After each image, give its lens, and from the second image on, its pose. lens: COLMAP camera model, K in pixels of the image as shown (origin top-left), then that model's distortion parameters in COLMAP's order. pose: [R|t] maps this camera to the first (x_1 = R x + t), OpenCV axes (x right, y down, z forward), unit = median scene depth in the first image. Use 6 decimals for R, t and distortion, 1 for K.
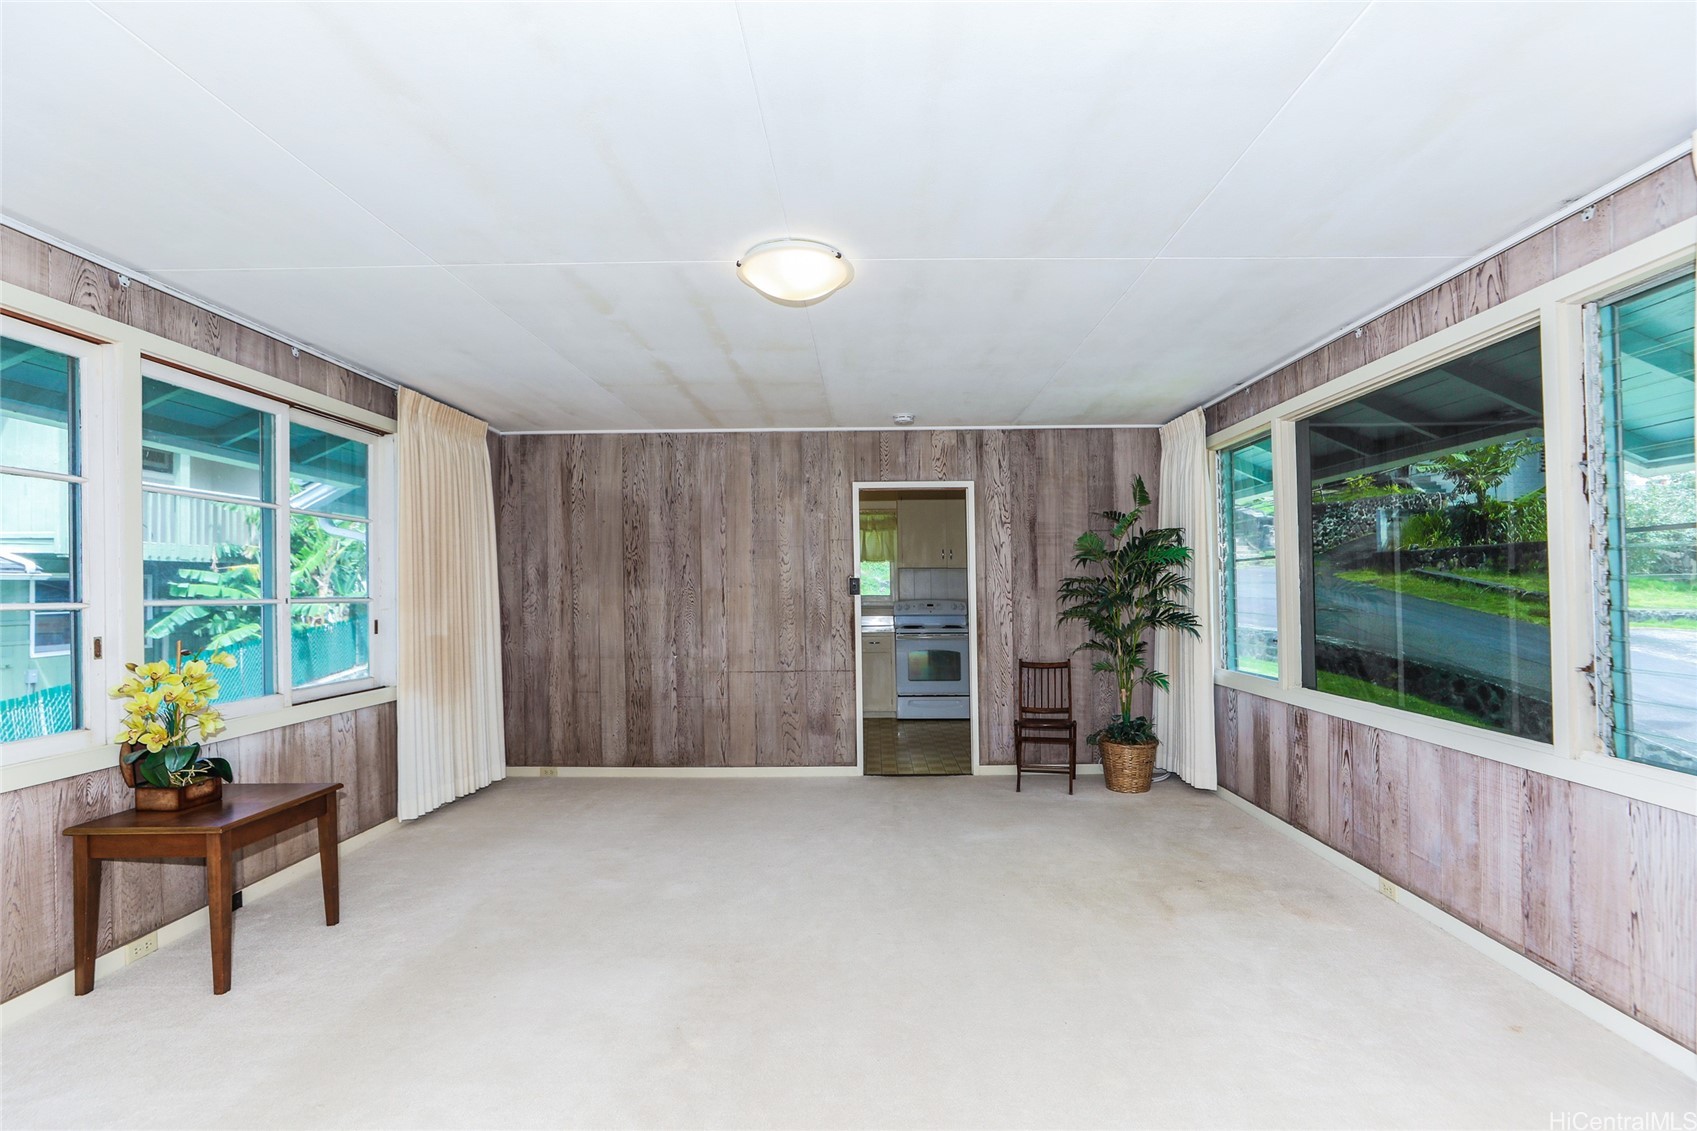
lens RADIAL K [[782.0, 0, 877.9], [0, 782.0, 590.1], [0, 0, 1]] dist [-0.010414, 0.004561]
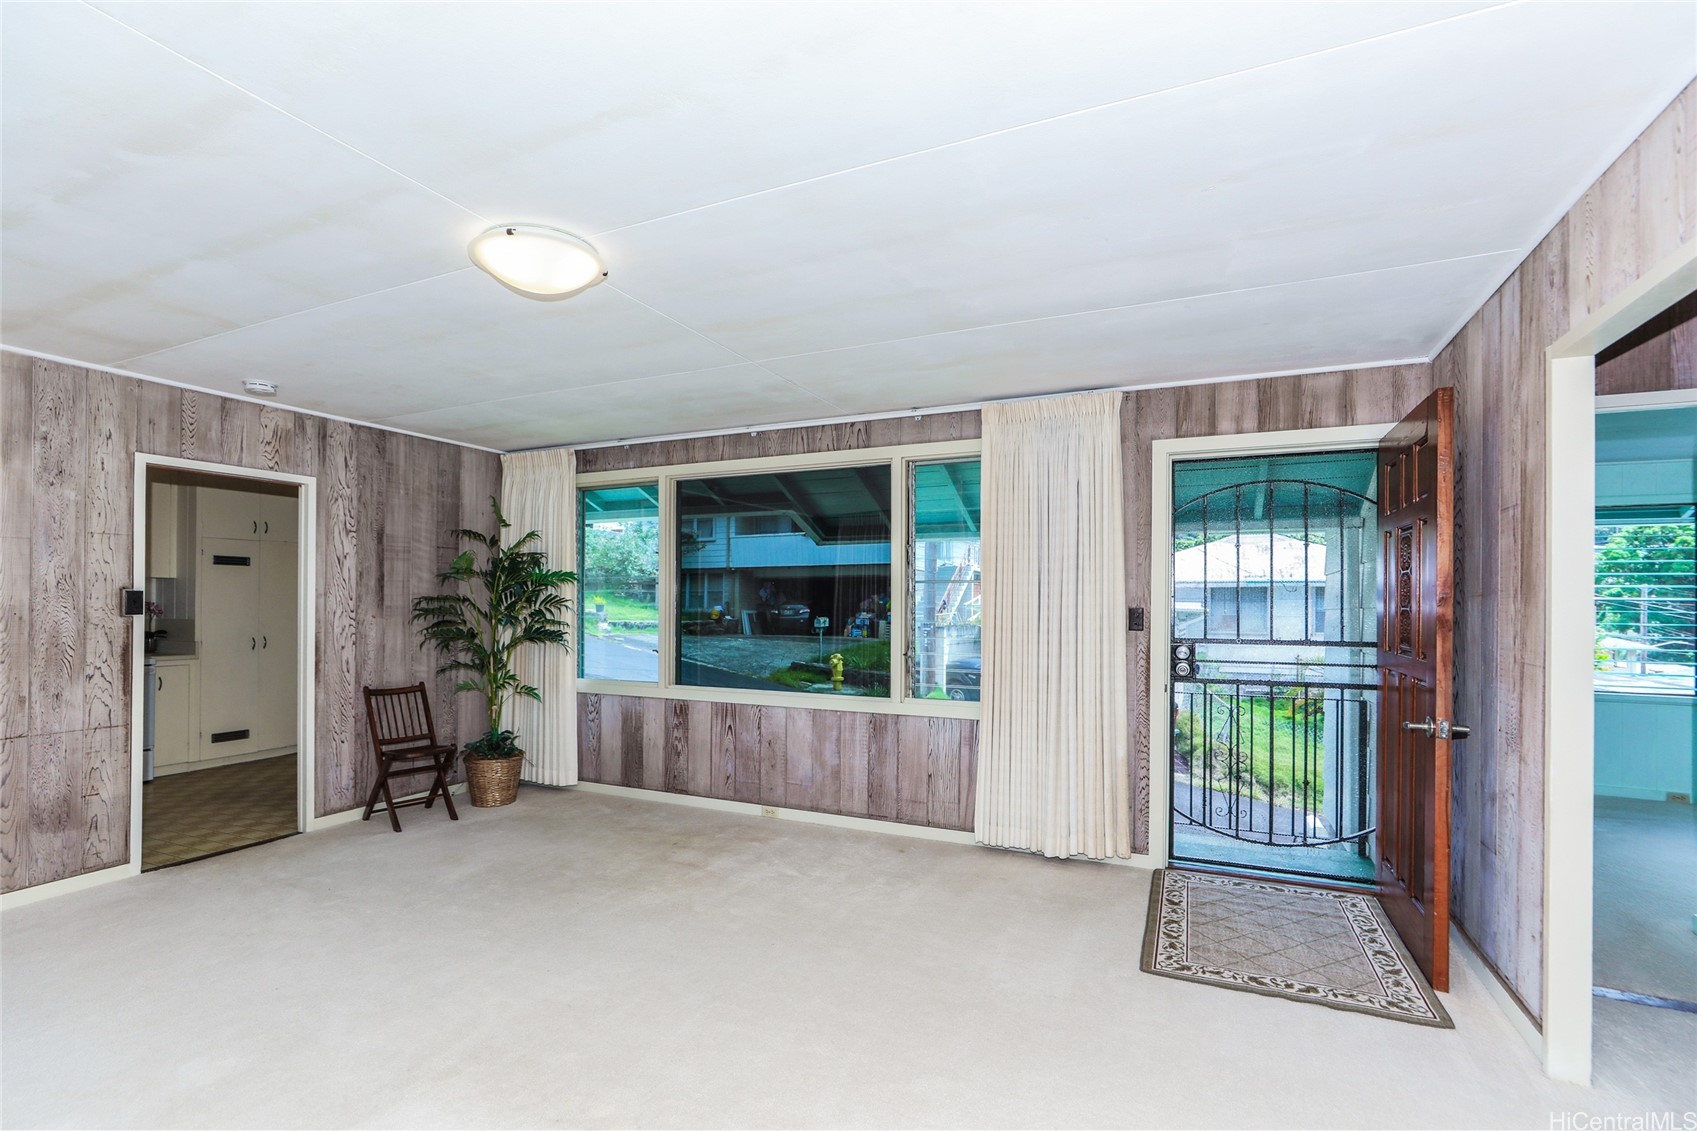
lens RADIAL K [[782.0, 0, 831.8], [0, 782.0, 601.4], [0, 0, 1]] dist [-0.010414, 0.004561]
pose [[0.432871, 0.011311, 0.901385, -0.395134], [-0.006794, 0.999934, -0.009285, -0.003793], [-0.901430, -0.002105, 0.432920, 0.149442]]
